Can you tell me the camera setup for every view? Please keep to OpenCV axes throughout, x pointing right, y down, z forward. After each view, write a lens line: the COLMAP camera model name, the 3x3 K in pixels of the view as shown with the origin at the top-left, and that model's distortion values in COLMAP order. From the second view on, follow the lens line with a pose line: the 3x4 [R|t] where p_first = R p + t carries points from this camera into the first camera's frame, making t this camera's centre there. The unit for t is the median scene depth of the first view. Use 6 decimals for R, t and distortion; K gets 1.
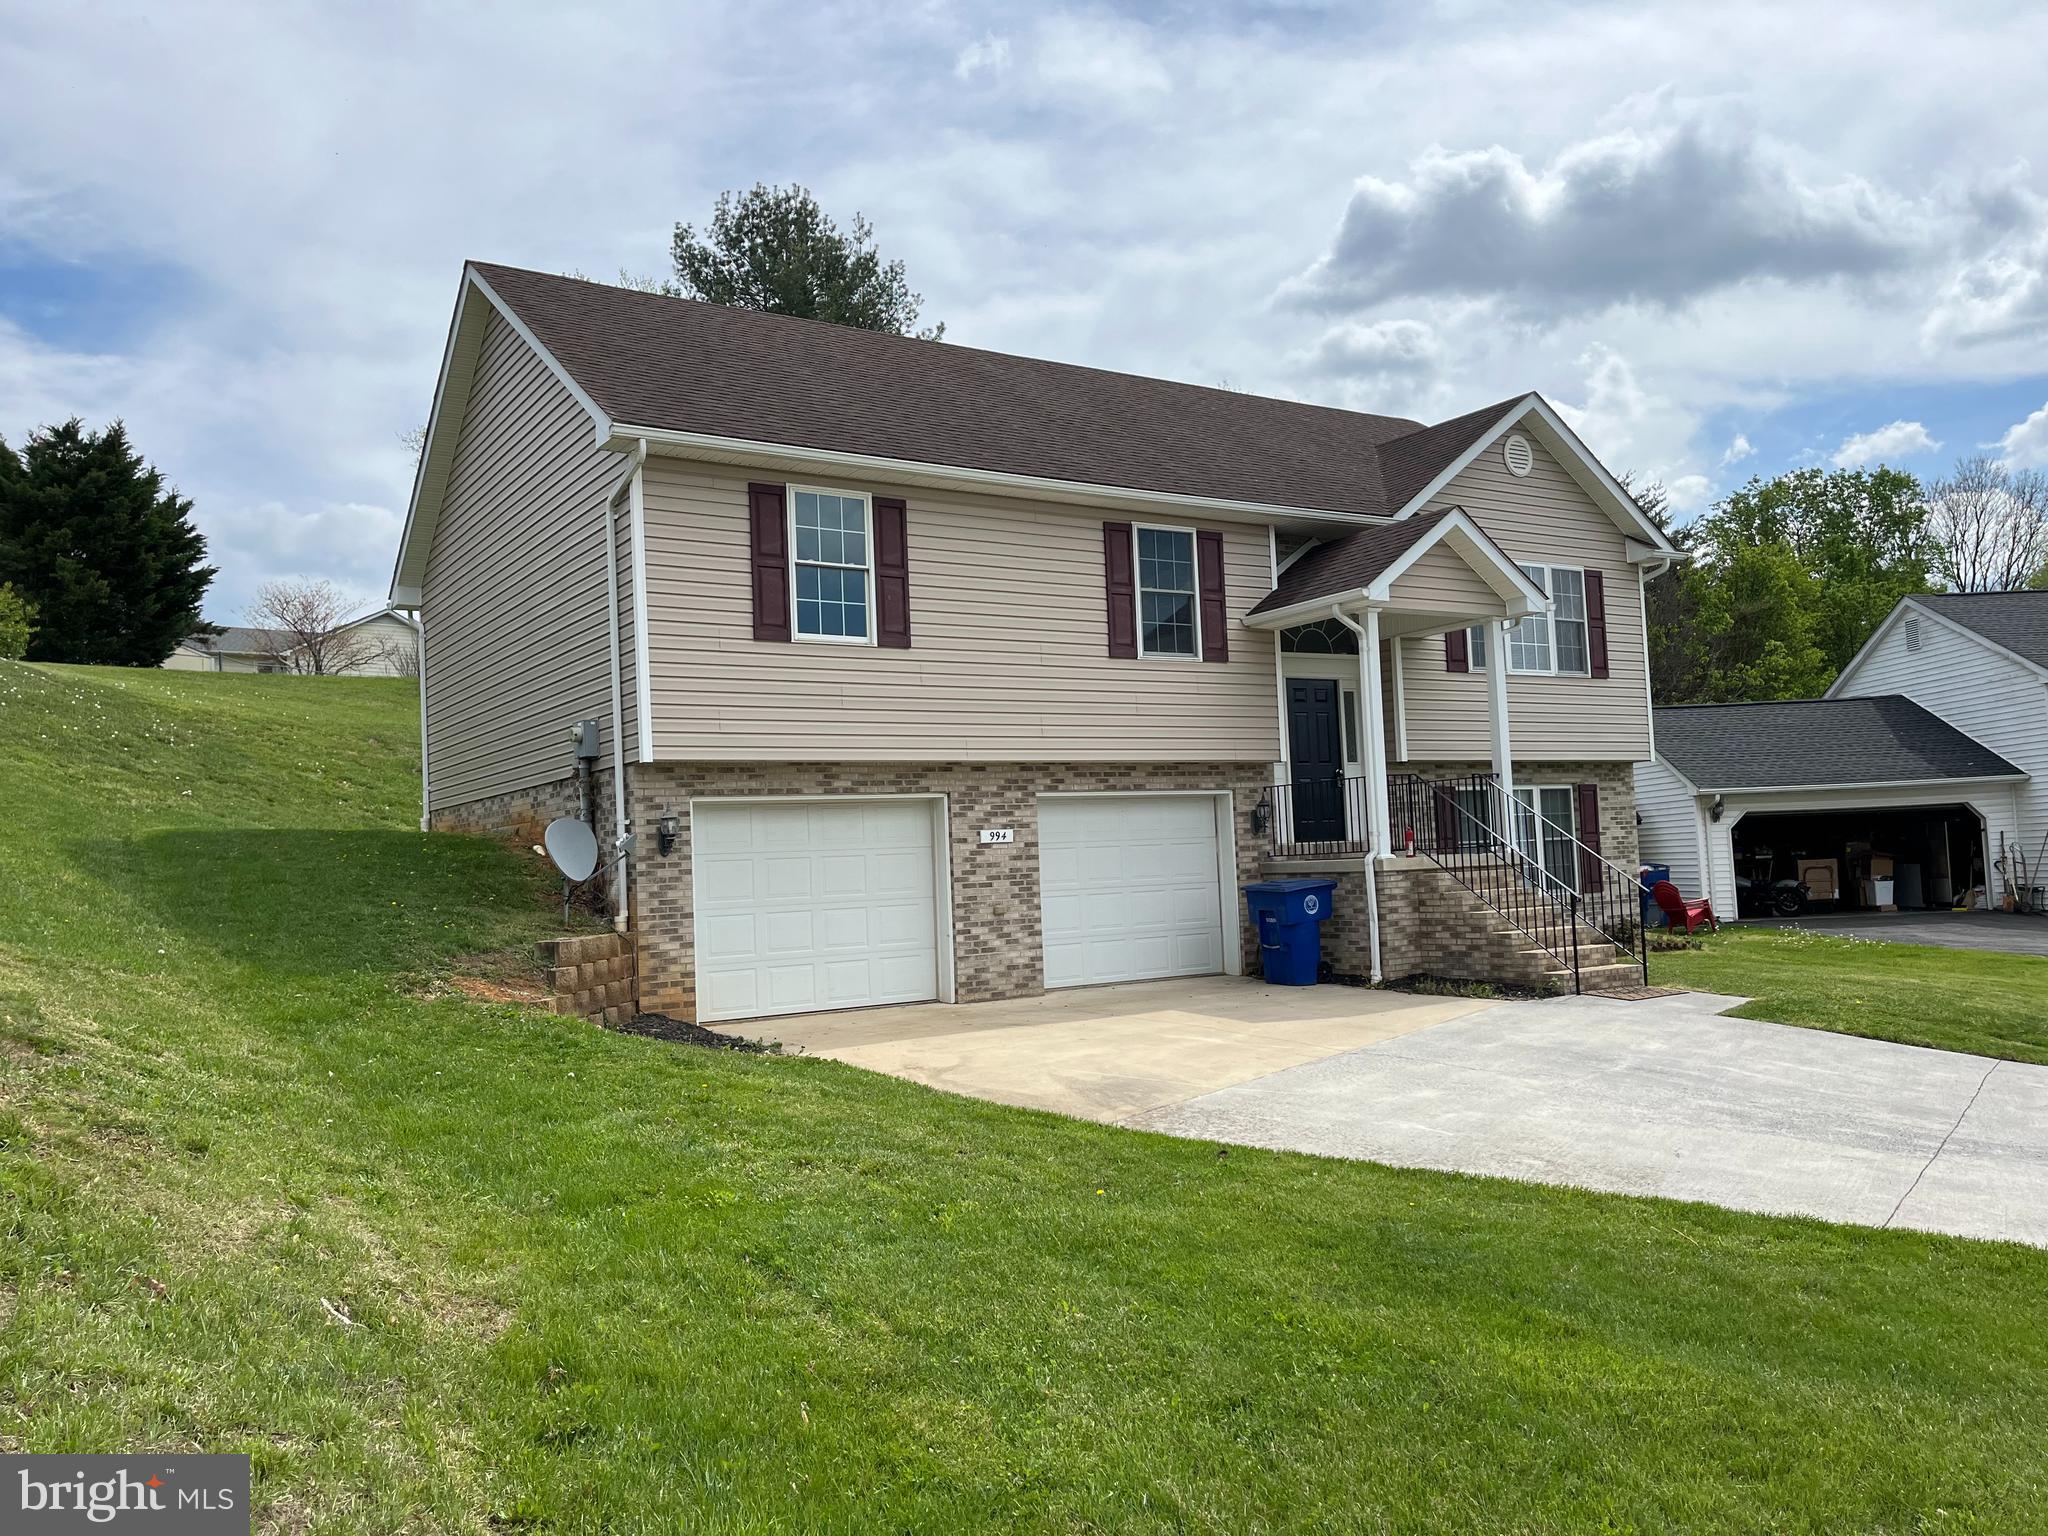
lens RADIAL K [[1562.2, 0, 1012.6], [0, 1562.2, 769.8], [0, 0, 1]] dist [0.087668, -0.133542]
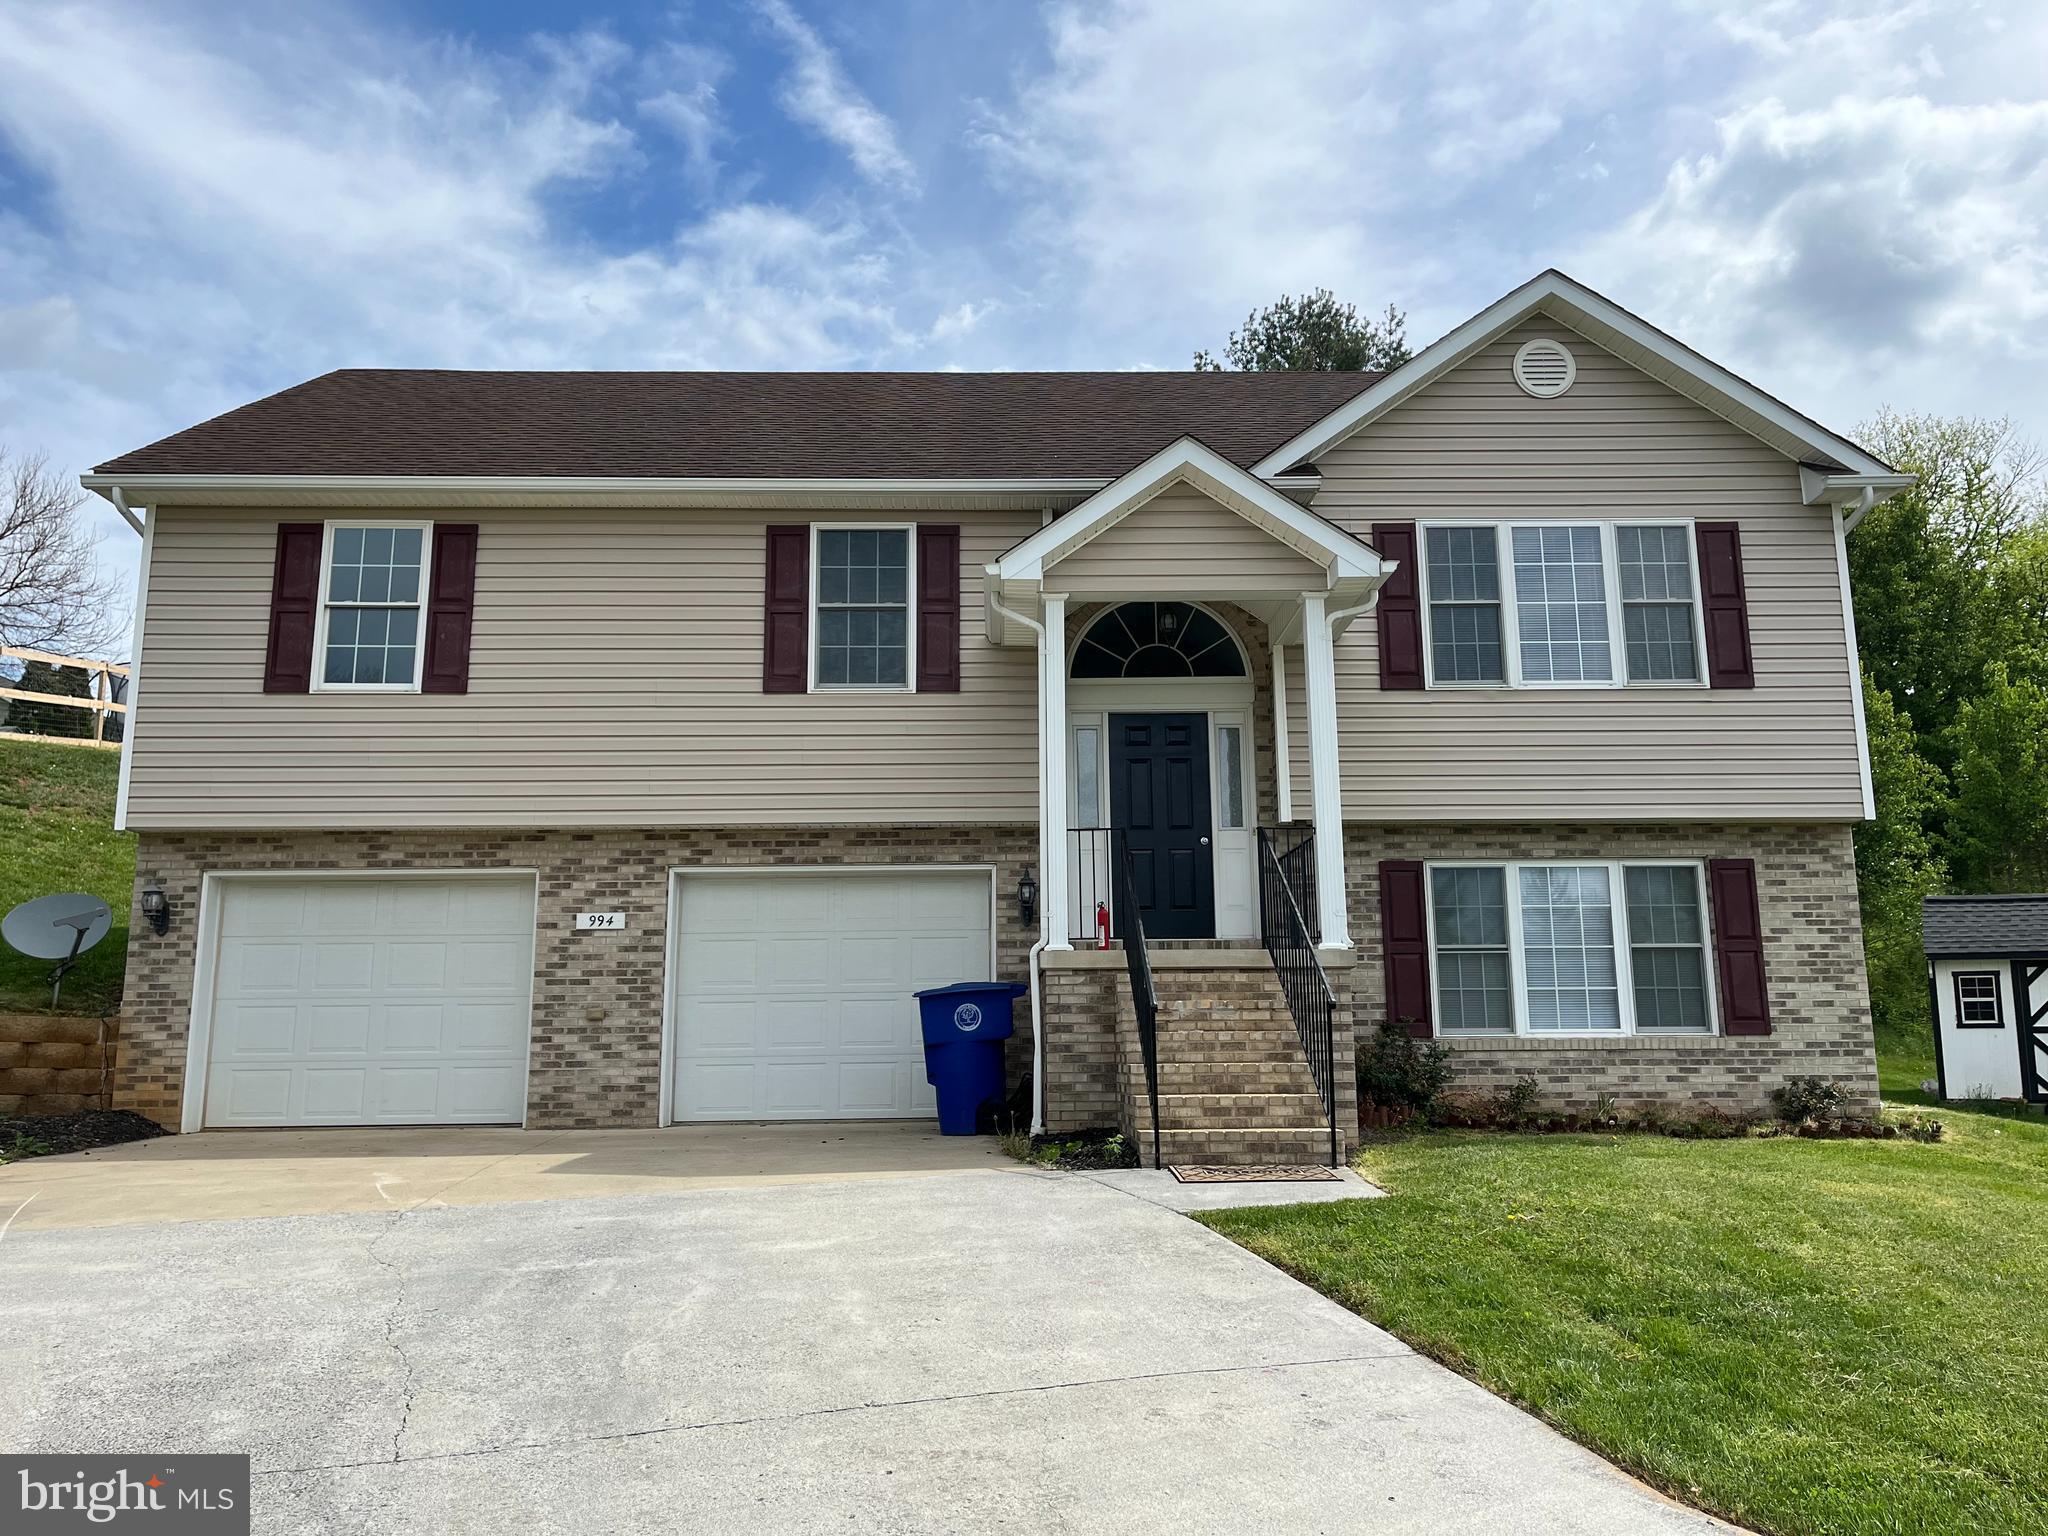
lens RADIAL K [[1561.3, 0, 1031.9], [0, 1561.3, 752.4], [0, 0, 1]] dist [0.069991, -0.104731]
pose [[0.847948, -0.066197, -0.525930, 0.604889], [0.003944, 0.992932, -0.118618, 0.052813], [0.530065, 0.098508, 0.842216, 0.427625]]
